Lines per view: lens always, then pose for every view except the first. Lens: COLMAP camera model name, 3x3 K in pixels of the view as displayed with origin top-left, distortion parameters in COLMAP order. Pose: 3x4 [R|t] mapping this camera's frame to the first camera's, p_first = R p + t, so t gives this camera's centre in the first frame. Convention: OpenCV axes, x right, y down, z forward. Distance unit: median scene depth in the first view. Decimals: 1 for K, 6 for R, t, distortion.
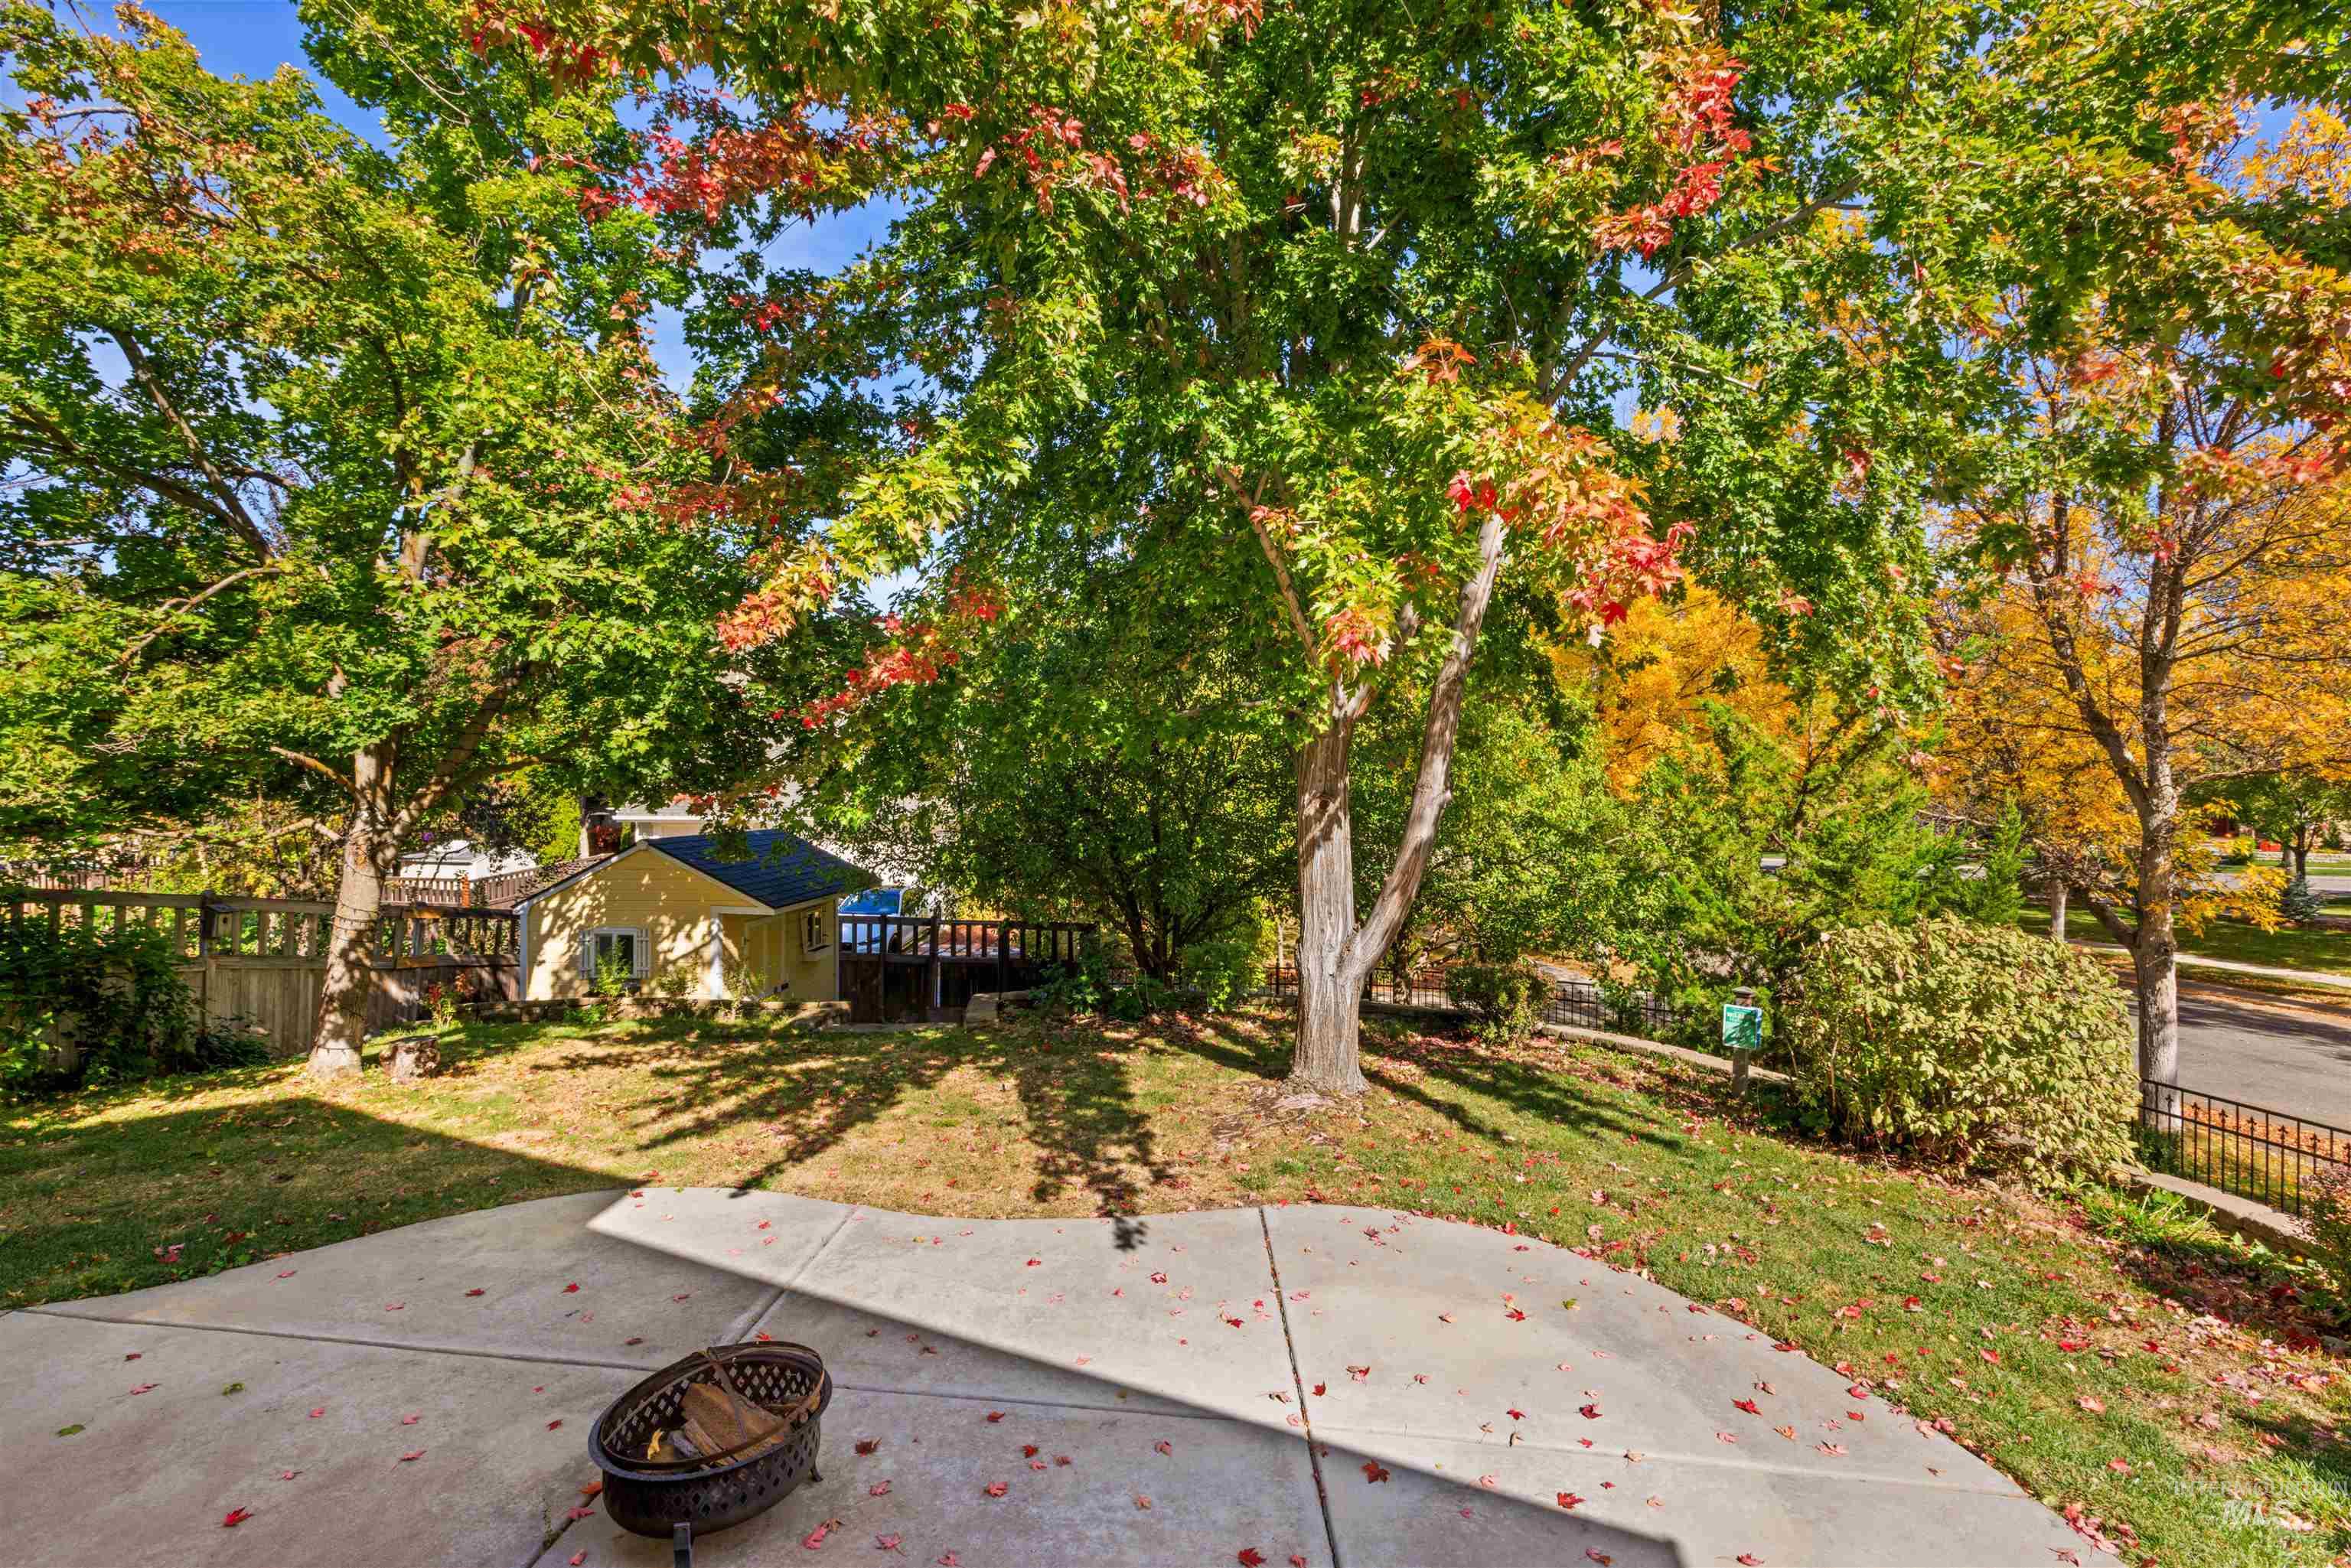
lens RADIAL K [[1049.5, 0, 1189.5], [0, 1049.5, 797.4], [0, 0, 1]] dist [0.001275, 0.000482]
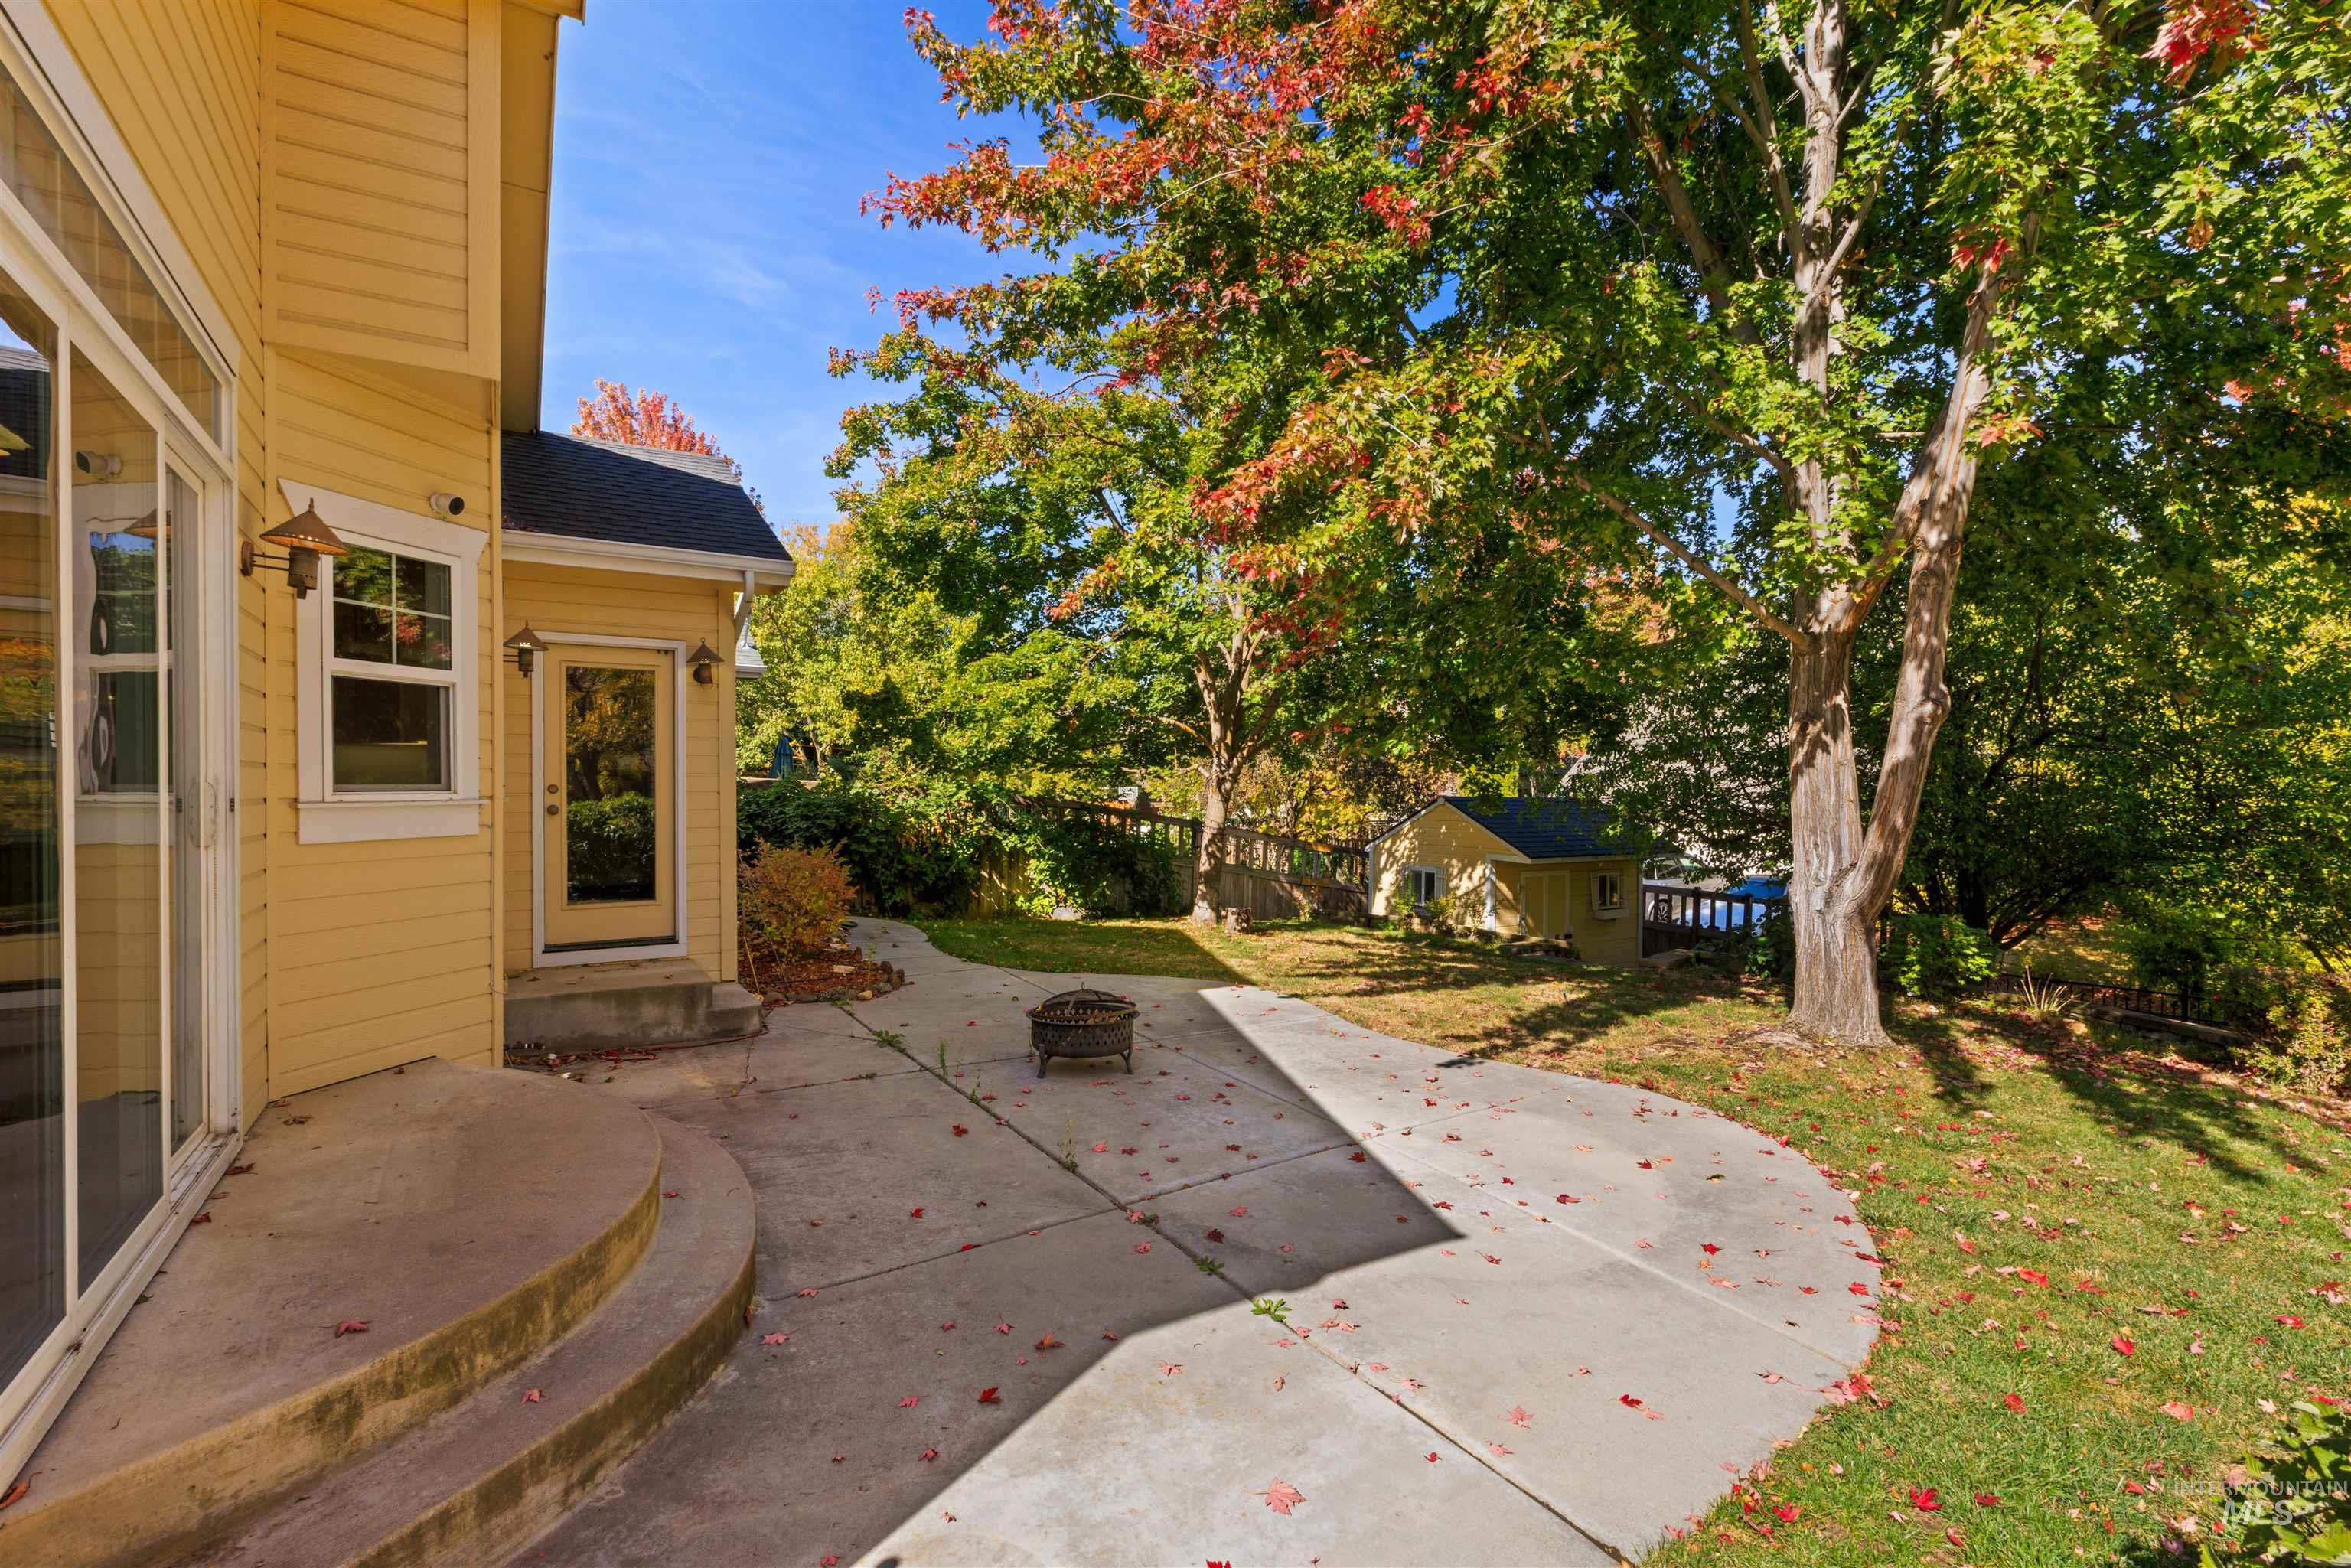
lens RADIAL K [[1065.2, 0, 1187.7], [0, 1065.2, 780.4], [0, 0, 1]] dist [0.003219, -0.000198]
pose [[0.616233, 0.004730, -0.787550, 0.449260], [-0.020753, 0.999732, -0.010235, 0.062490], [0.787290, 0.022651, 0.616166, -0.024688]]
